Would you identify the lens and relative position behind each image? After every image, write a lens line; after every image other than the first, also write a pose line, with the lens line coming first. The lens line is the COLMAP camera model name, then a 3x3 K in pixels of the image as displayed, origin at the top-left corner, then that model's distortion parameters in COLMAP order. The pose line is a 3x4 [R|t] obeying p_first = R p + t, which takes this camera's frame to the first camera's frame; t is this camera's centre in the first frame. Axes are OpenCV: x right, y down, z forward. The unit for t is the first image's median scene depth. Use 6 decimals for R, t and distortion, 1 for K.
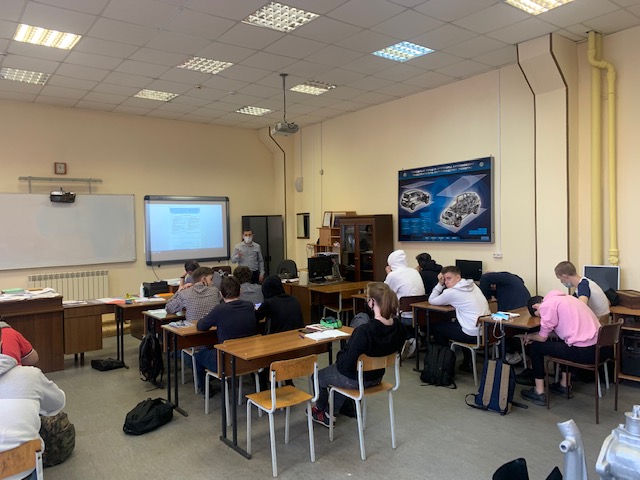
lens RADIAL K [[494.6, 0, 318.9], [0, 494.6, 234.0], [0, 0, 1]] dist [0.036635, -0.039181]
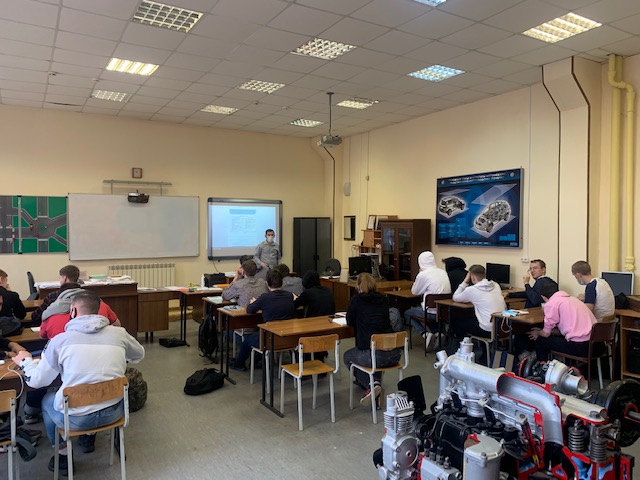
lens RADIAL K [[486.9, 0, 321.2], [0, 486.9, 230.4], [0, 0, 1]] dist [0.089735, -0.151966]
pose [[0.993572, 0.024030, -0.110619, 0.043769], [-0.025140, 0.999647, -0.008647, -0.000714], [0.110372, 0.011373, 0.993825, -0.110927]]
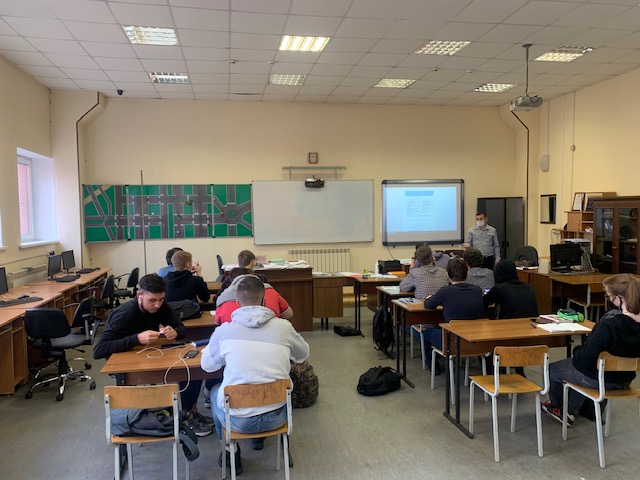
lens RADIAL K [[491.6, 0, 315.3], [0, 491.6, 233.9], [0, 0, 1]] dist [0.091323, -0.135038]
pose [[0.888319, 0.029345, -0.458289, 0.016201], [-0.014093, 0.999228, 0.036664, 0.002509], [0.459012, -0.026110, 0.888047, -0.016360]]
